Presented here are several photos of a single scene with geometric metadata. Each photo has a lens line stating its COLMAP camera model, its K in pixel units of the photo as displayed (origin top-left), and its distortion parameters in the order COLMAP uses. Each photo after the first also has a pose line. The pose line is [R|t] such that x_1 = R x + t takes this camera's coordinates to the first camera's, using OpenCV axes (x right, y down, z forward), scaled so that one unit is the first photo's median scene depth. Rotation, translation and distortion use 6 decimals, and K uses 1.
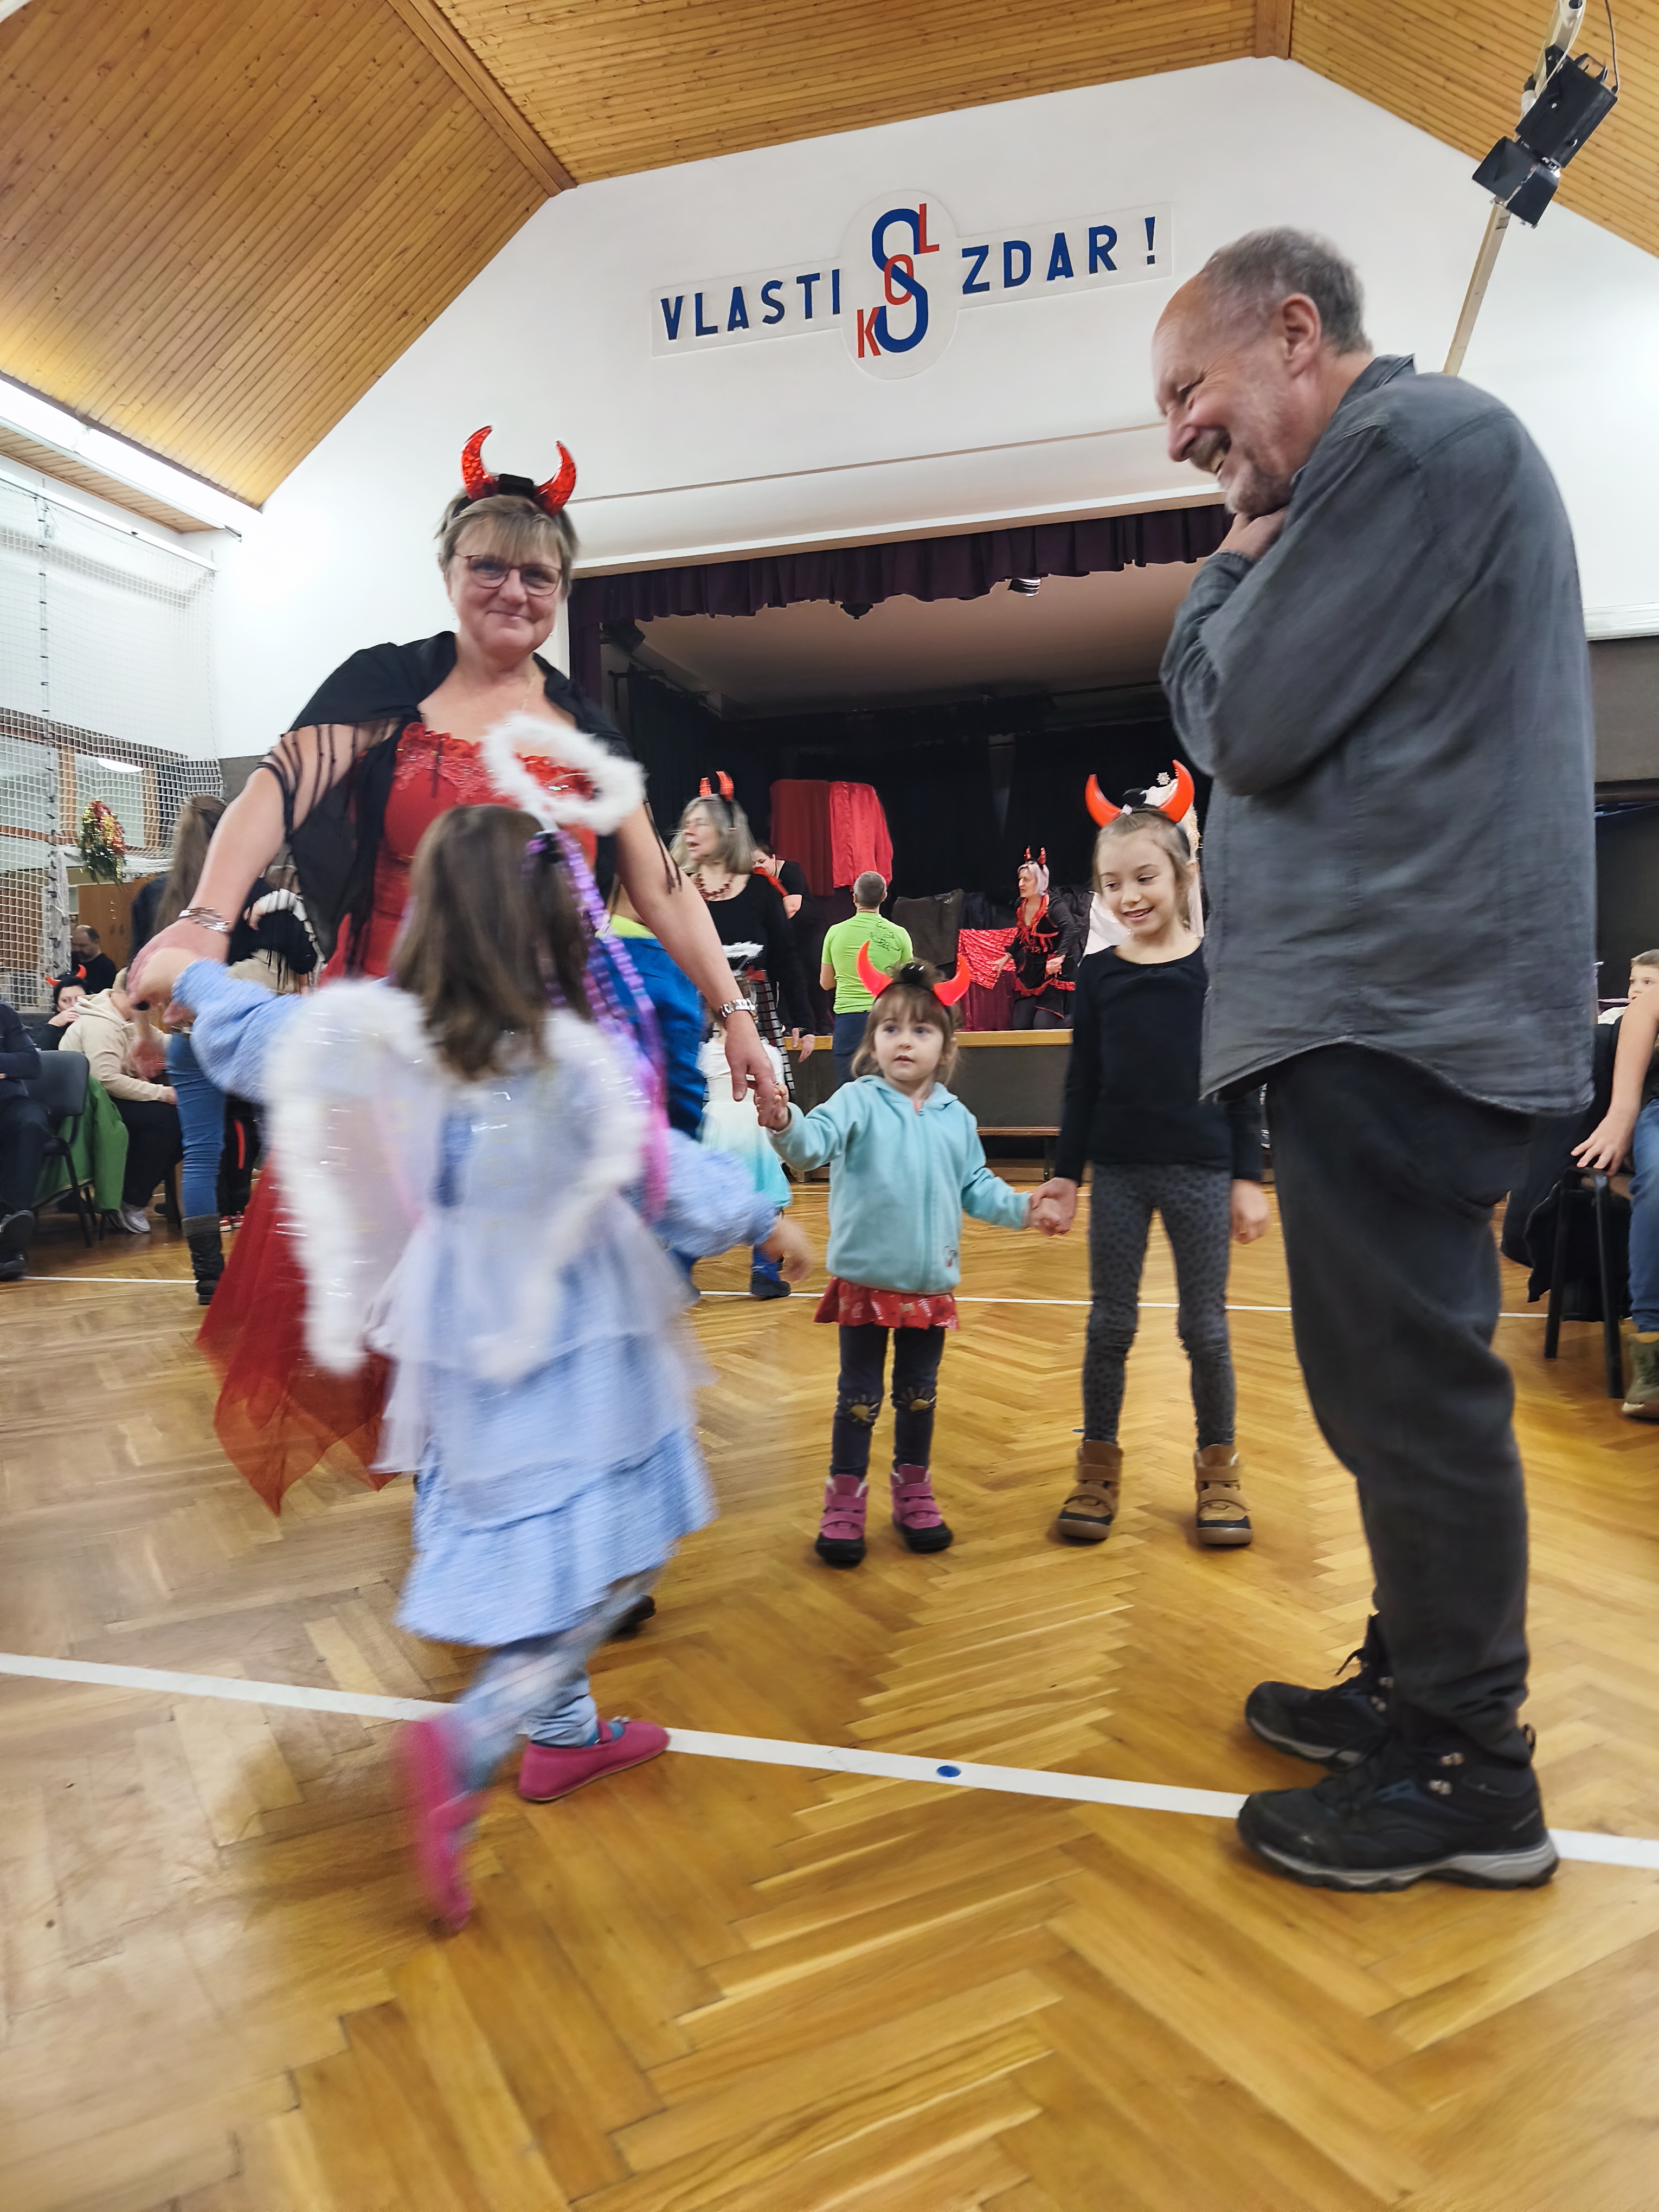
lens RADIAL K [[1554.0, 0, 800.4], [0, 1554.0, 1095.8], [0, 0, 1]] dist [0.010685, -0.020353]
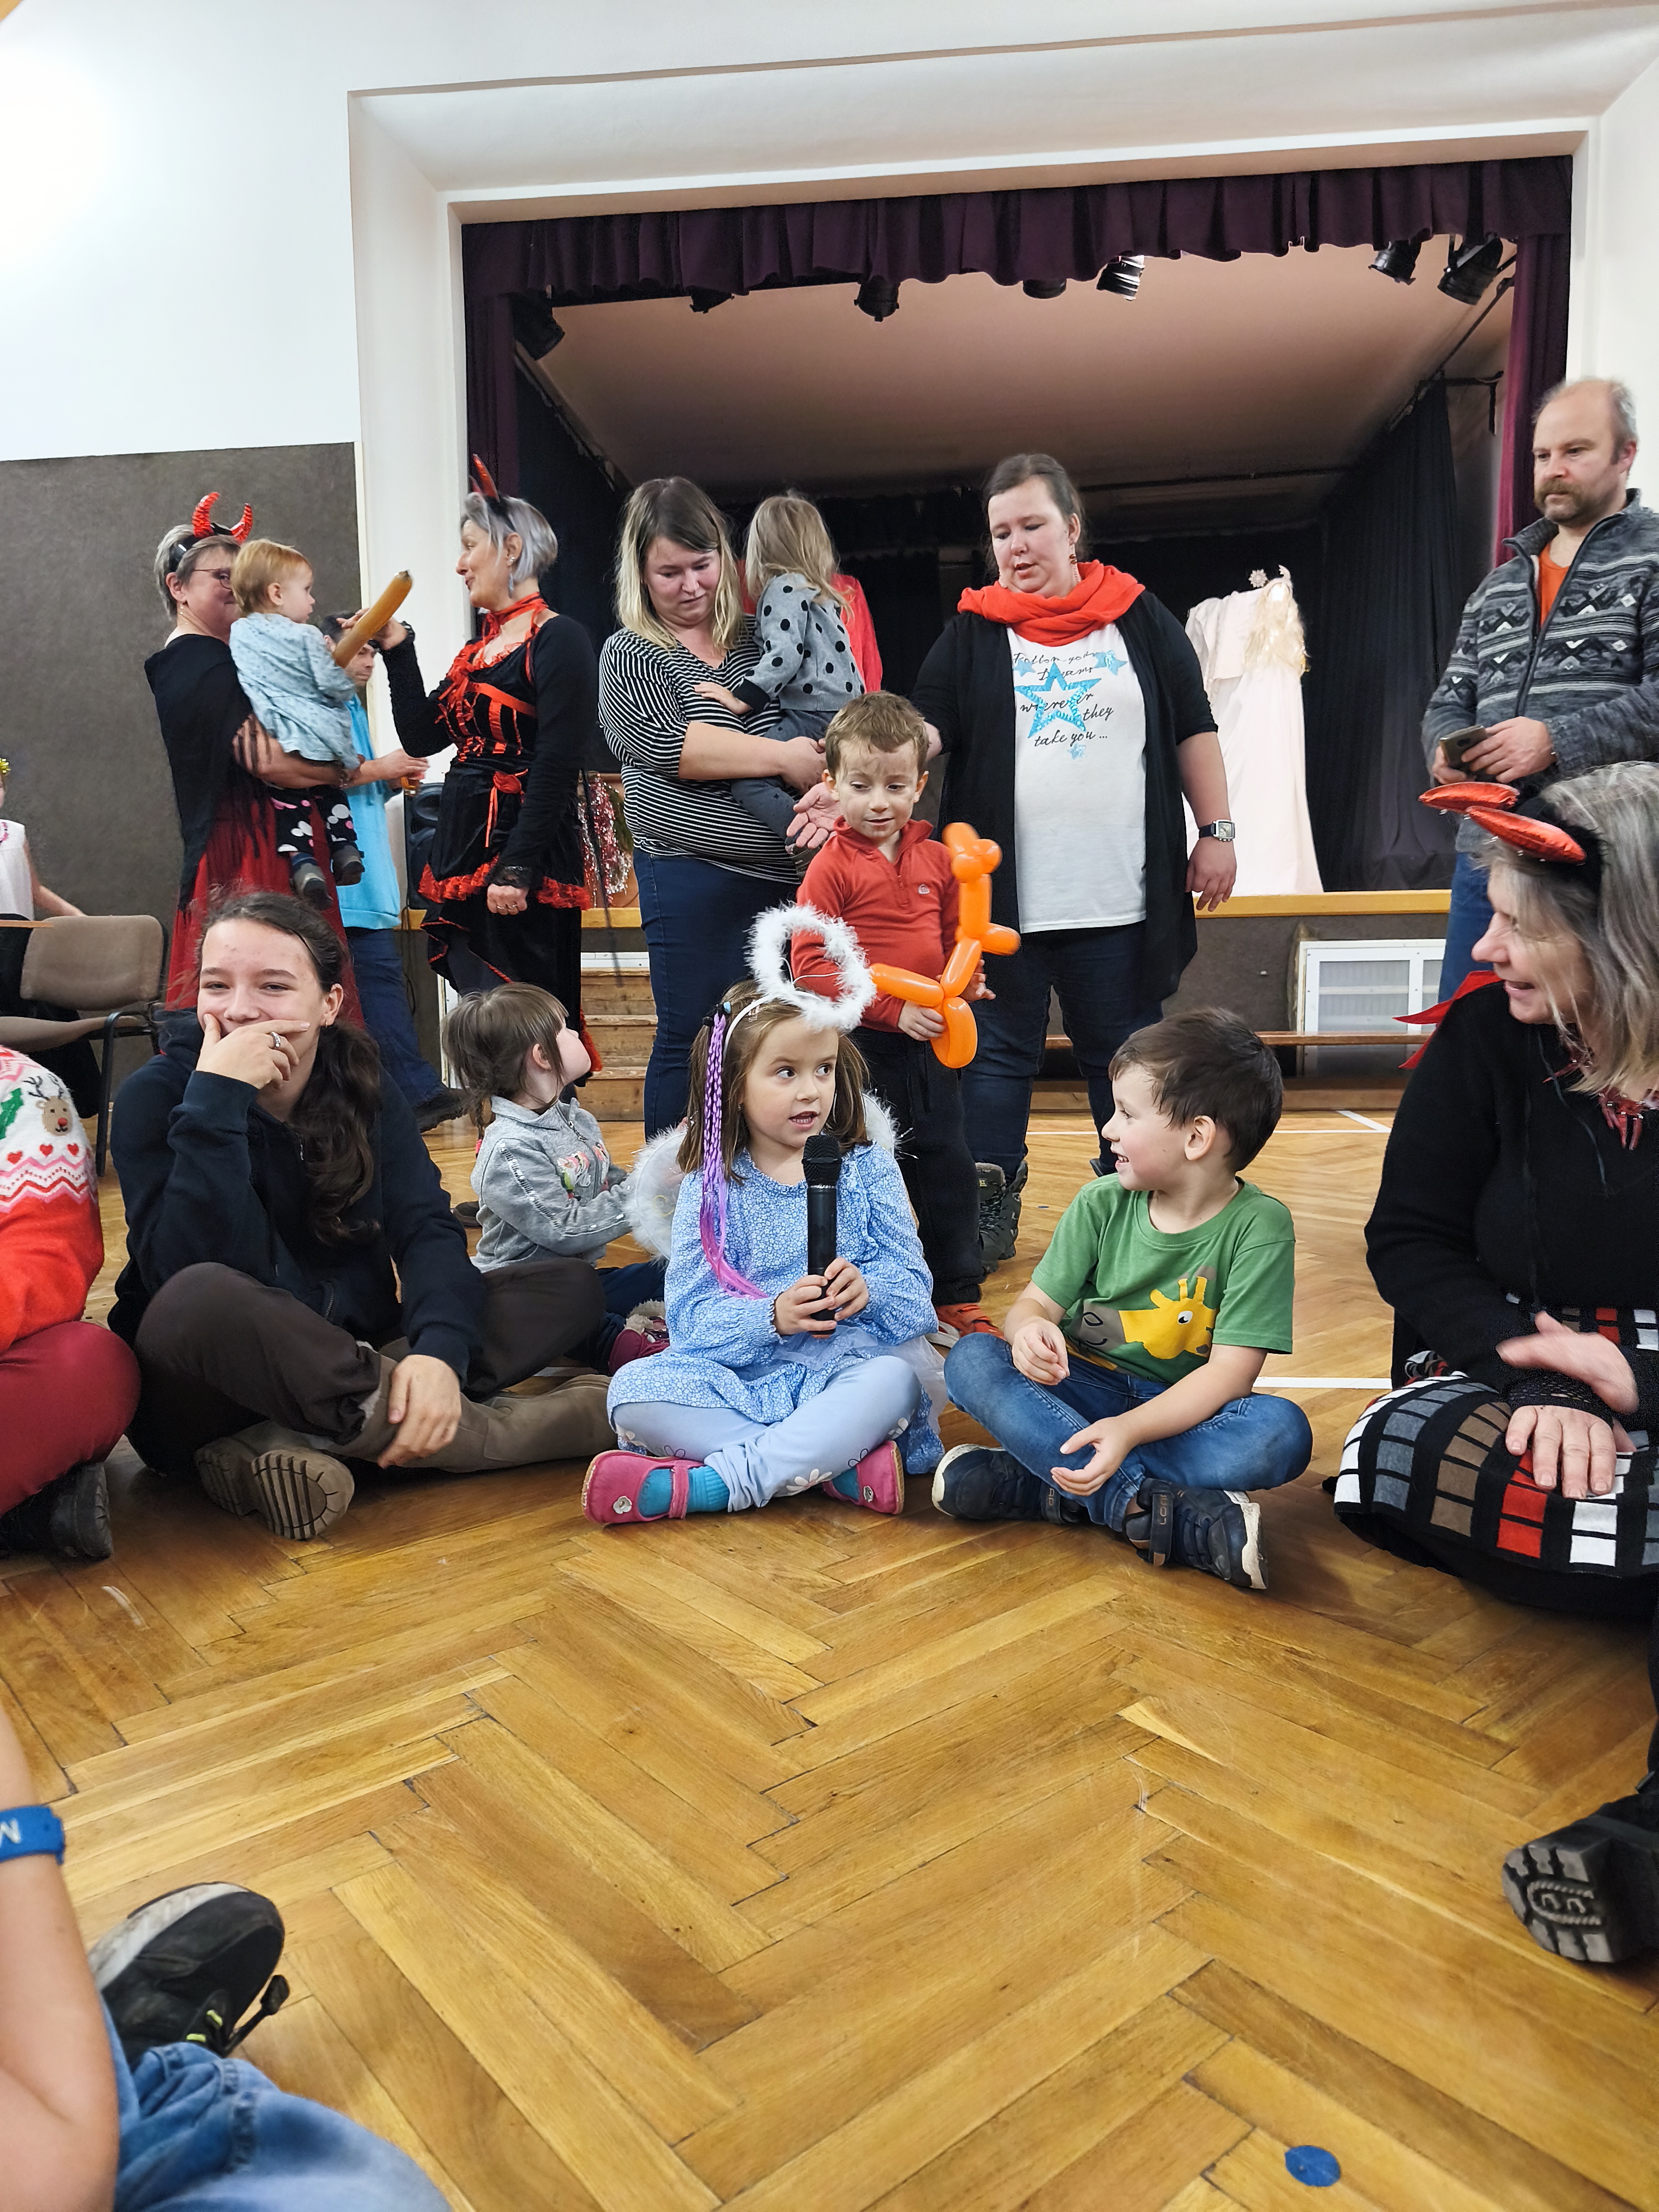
lens RADIAL K [[1554.0, 0, 834.4], [0, 1554.0, 1113.3], [0, 0, 1]] dist [0.010685, -0.020353]
pose [[0.981462, -0.013314, 0.191192, -0.140793], [0.000586, 0.997788, 0.066473, 0.009335], [-0.191654, -0.065129, 0.979299, 0.318090]]
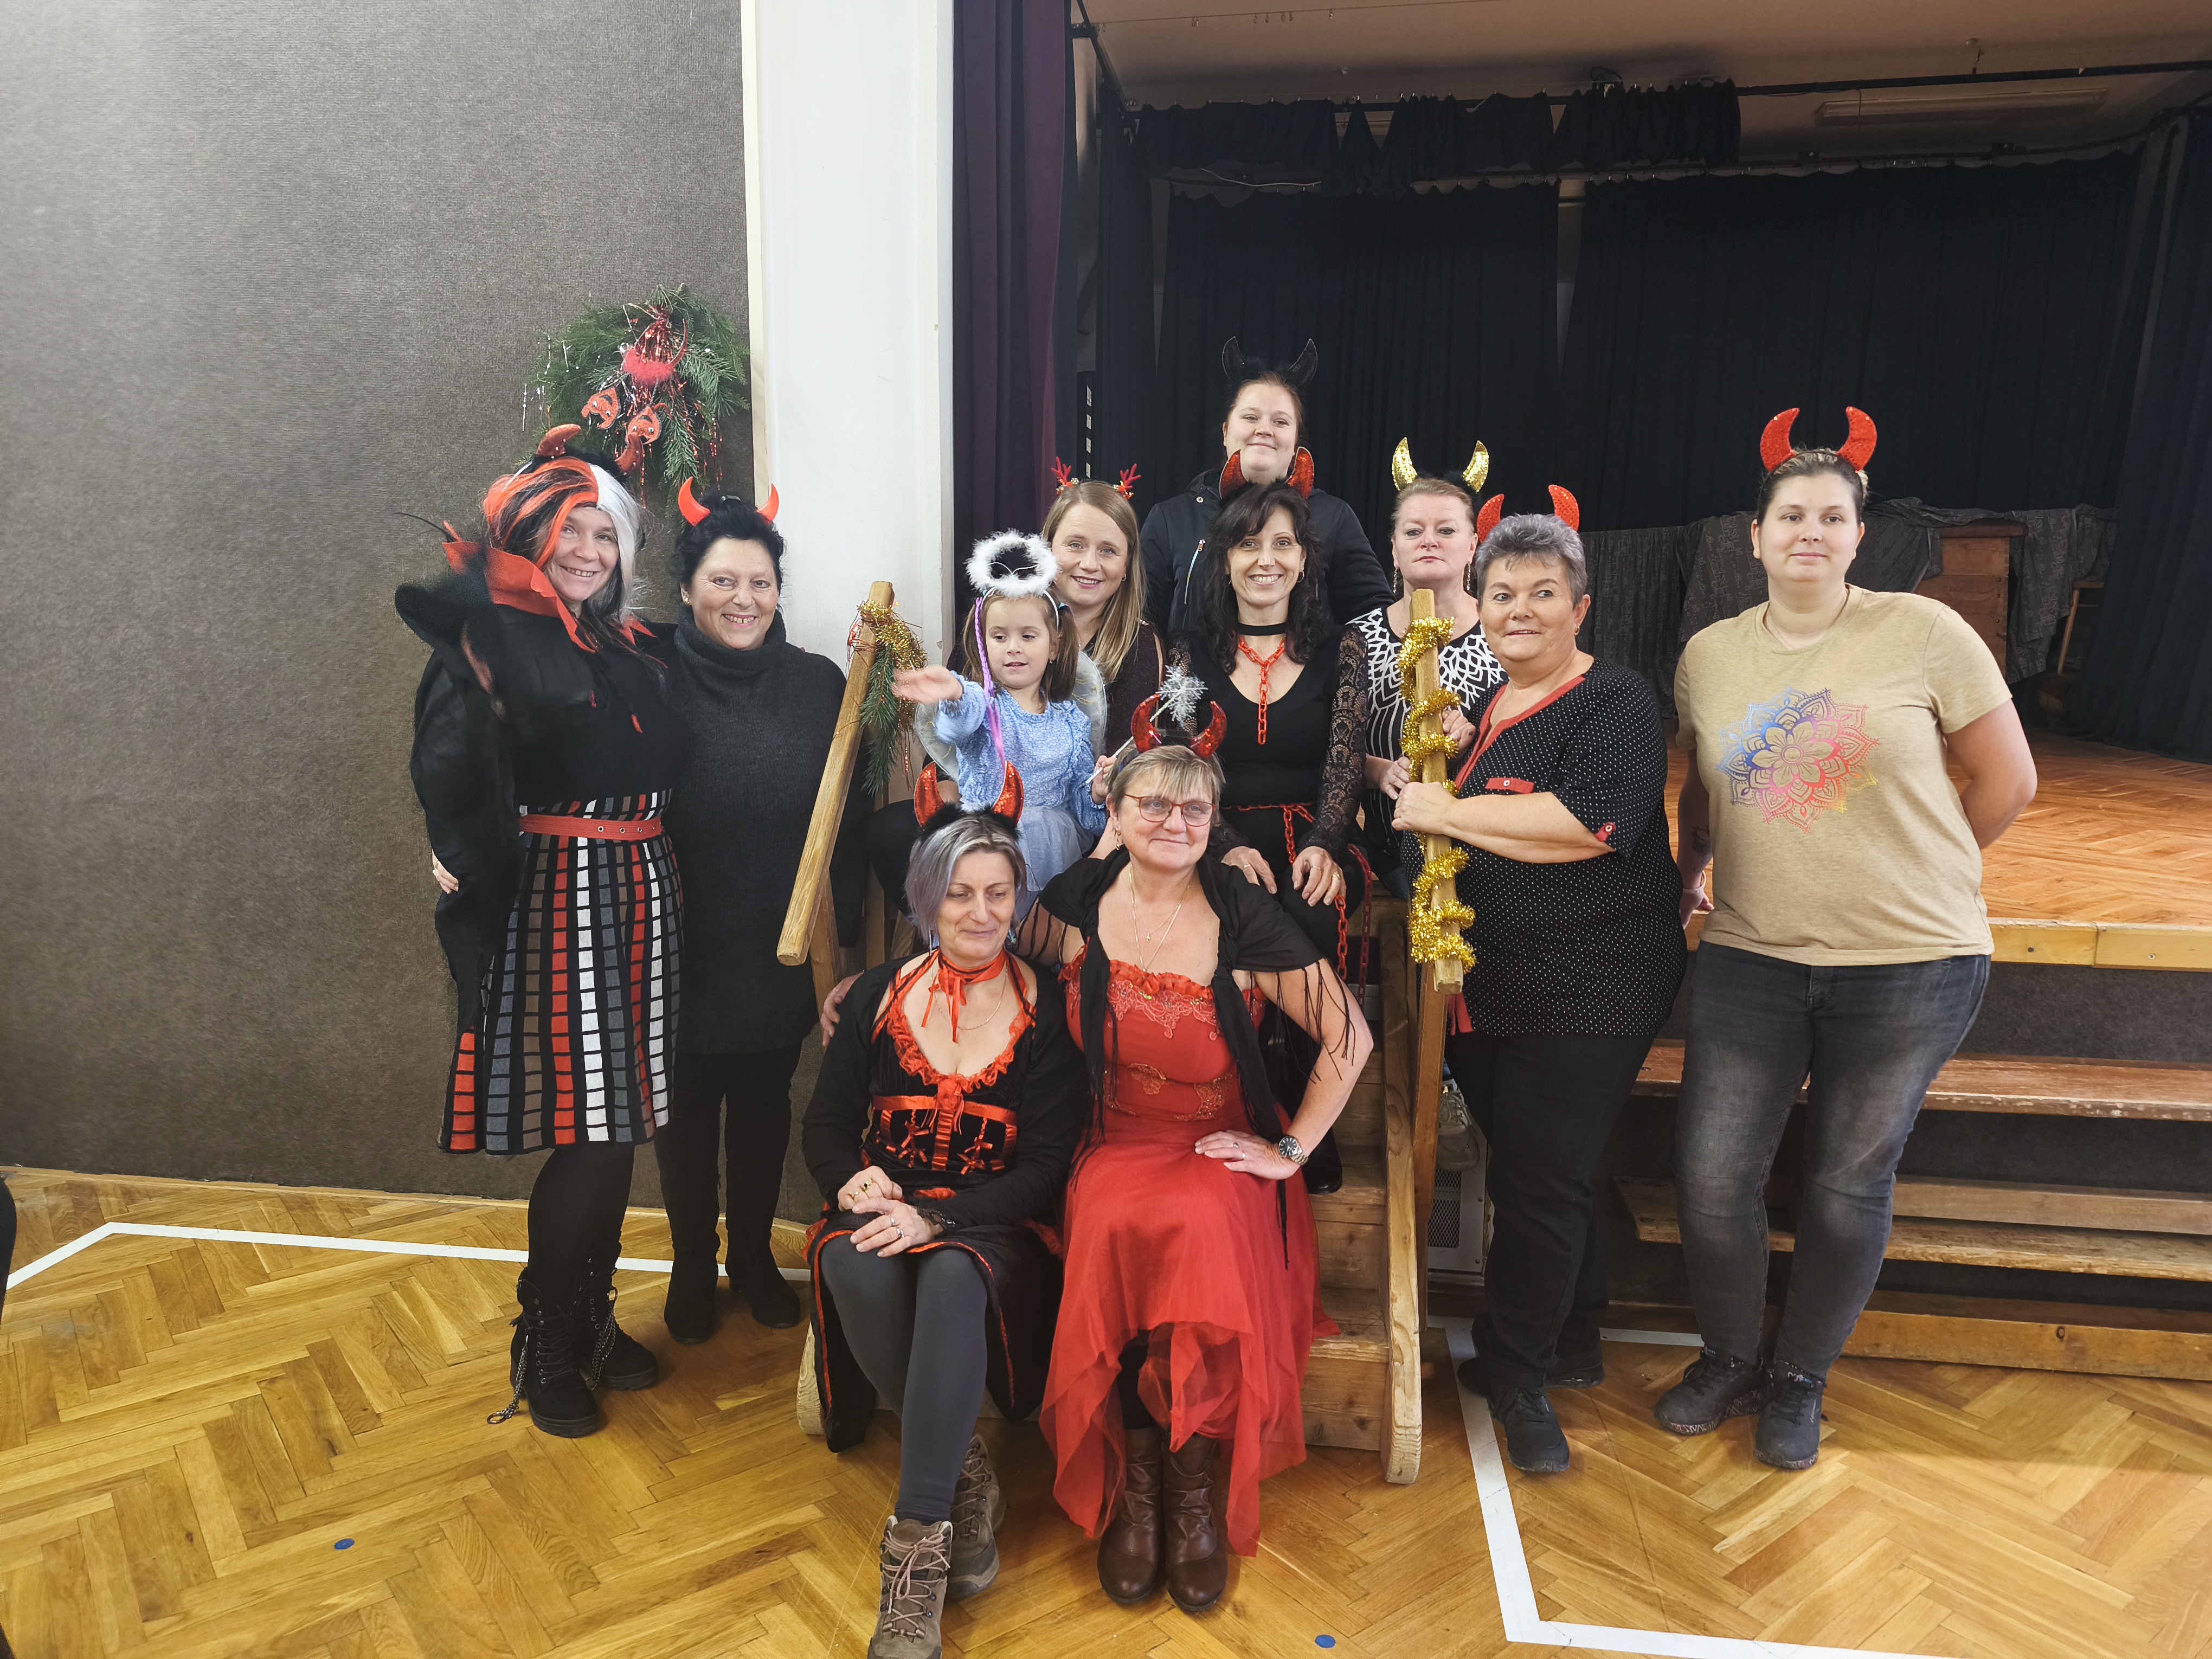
lens RADIAL K [[1554.0, 0, 1102.4], [0, 1554.0, 843.5], [0, 0, 1]] dist [0.010685, -0.020353]
pose [[0.987241, 0.005652, 0.159136, -0.190220], [-0.024598, 0.992788, 0.117337, -0.089321], [-0.157325, -0.119754, 0.980259, 0.703625]]
